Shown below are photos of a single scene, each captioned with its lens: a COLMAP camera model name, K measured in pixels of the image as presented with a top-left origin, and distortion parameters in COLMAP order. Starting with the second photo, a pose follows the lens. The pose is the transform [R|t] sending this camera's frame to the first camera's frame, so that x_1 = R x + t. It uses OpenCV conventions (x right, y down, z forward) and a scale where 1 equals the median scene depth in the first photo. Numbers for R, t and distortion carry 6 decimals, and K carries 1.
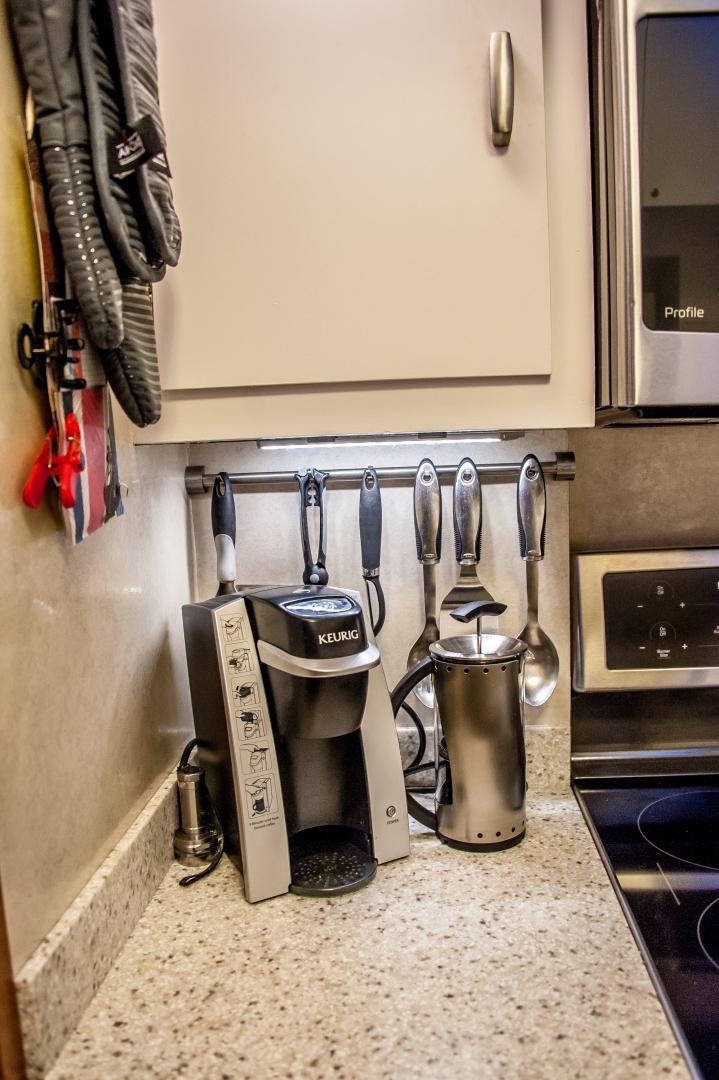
lens RADIAL K [[859.4, 0, 359.5], [0, 859.4, 540.0], [0, 0, 1]] dist [-0.149908, 0.069802]
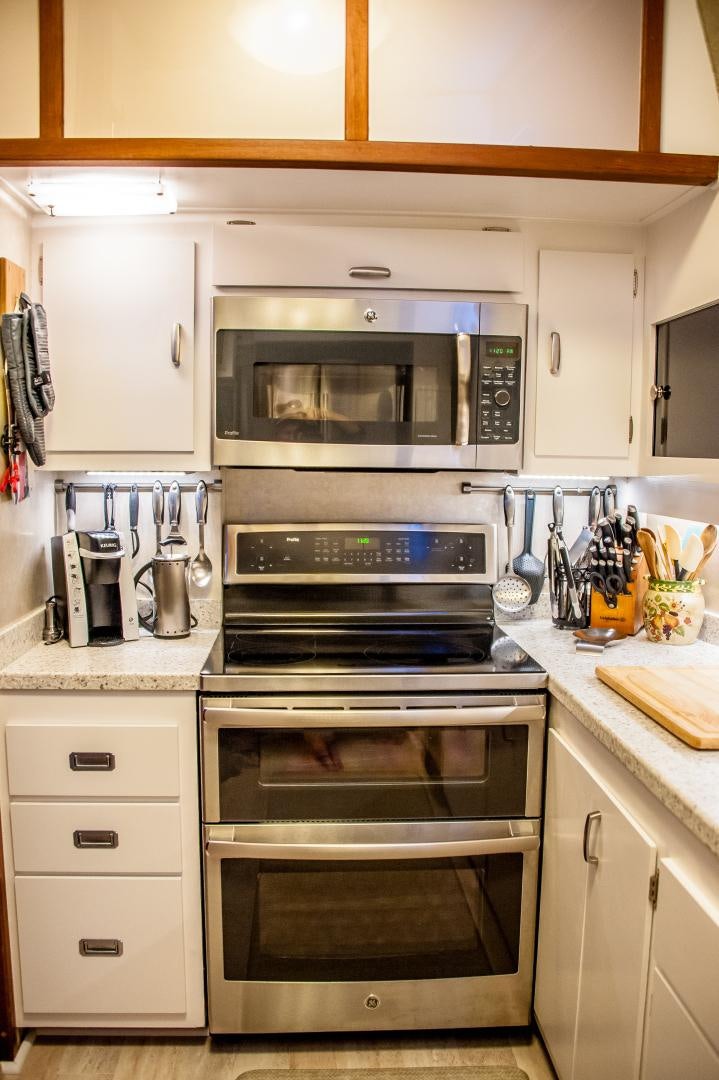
lens RADIAL K [[859.4, 0, 359.5], [0, 859.4, 540.0], [0, 0, 1]] dist [-0.149908, 0.069802]
pose [[0.990335, 0.034273, 0.134395, 0.361441], [-0.031870, 0.999292, -0.019993, 0.112249], [-0.134985, 0.015517, 0.990726, -1.591798]]
